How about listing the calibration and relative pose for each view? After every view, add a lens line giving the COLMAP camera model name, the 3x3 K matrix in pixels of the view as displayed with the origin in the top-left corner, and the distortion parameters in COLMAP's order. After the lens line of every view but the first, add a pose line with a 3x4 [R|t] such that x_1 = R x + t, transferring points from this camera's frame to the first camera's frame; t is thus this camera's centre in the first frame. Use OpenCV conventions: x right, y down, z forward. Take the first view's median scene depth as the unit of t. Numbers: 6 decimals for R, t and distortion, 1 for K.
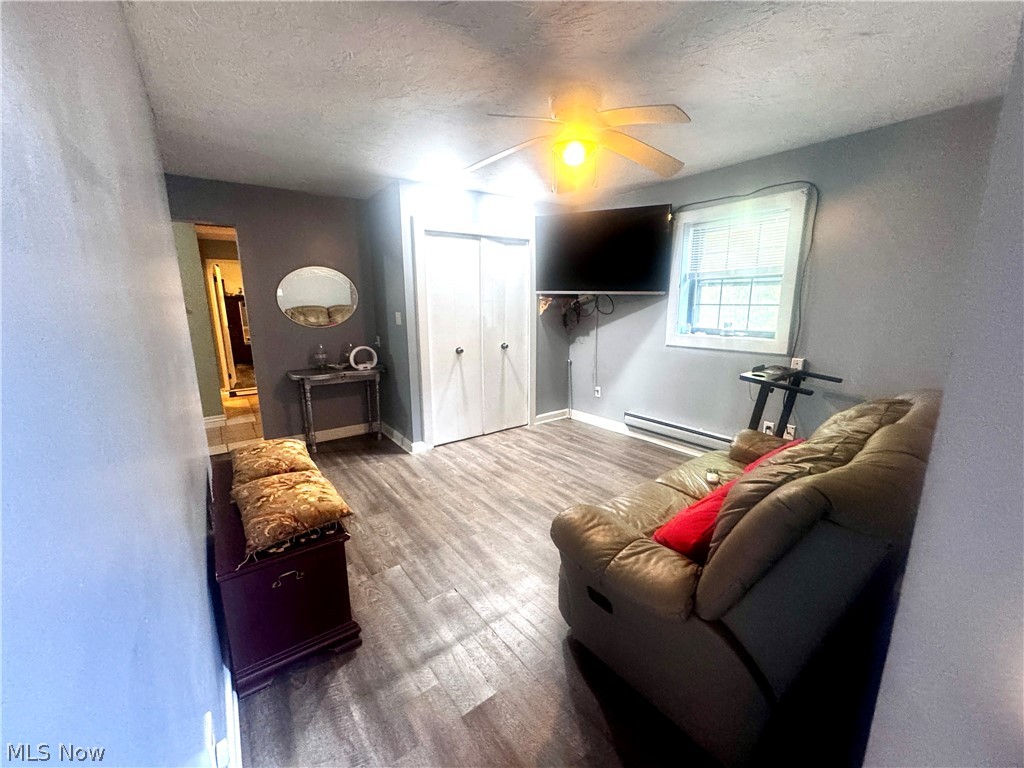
lens RADIAL K [[409.1, 0, 512.1], [0, 409.1, 385.6], [0, 0, 1]] dist [-0.002160, 0.000211]
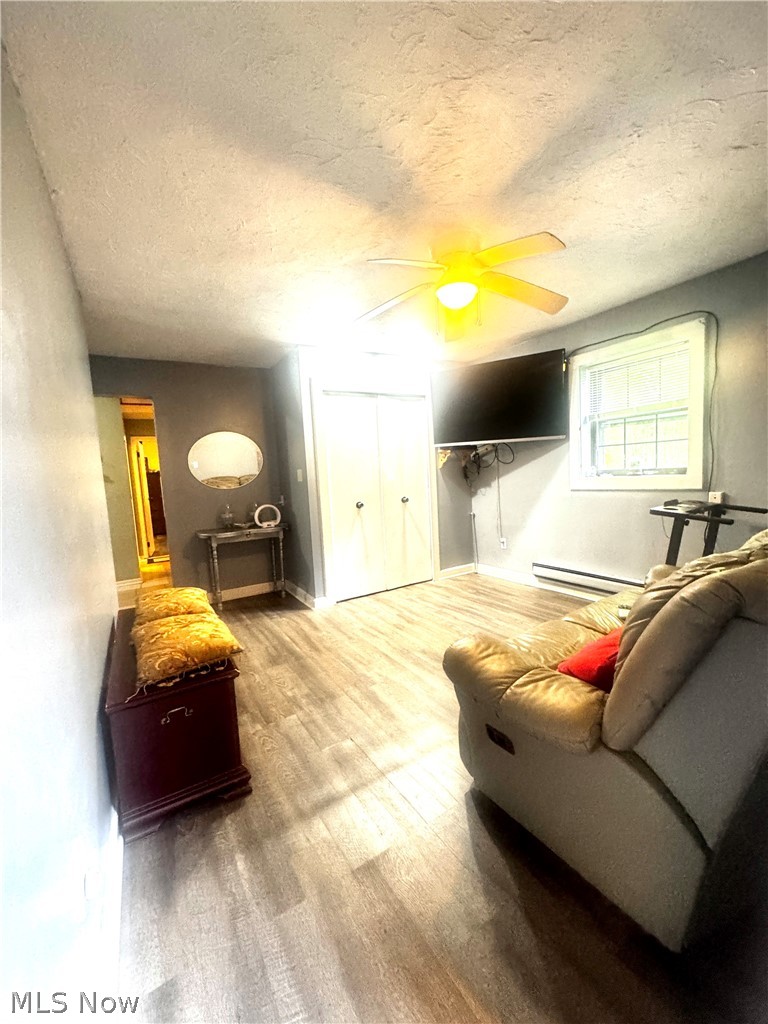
lens RADIAL K [[409.1, 0, 384.0], [0, 409.1, 512.0], [0, 0, 1]] dist [-0.002160, 0.000211]
pose [[0.995136, -0.039566, -0.090212, 0.032904], [0.029983, 0.993998, -0.105213, 0.060373], [0.093833, 0.101996, 0.990350, 0.012439]]
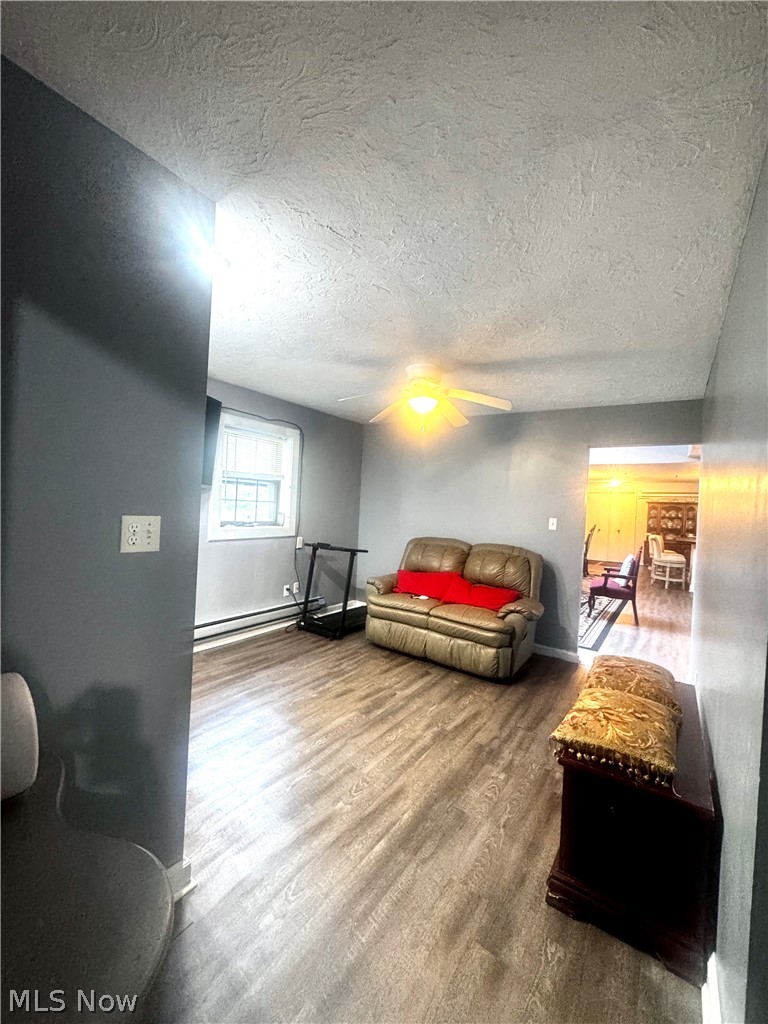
lens RADIAL K [[409.1, 0, 384.0], [0, 409.1, 512.0], [0, 0, 1]] dist [-0.002160, 0.000211]
pose [[-0.318280, -0.024255, 0.947687, -0.950650], [0.145850, 0.986518, 0.074233, -0.254981], [-0.936710, 0.161847, -0.310451, 1.309533]]
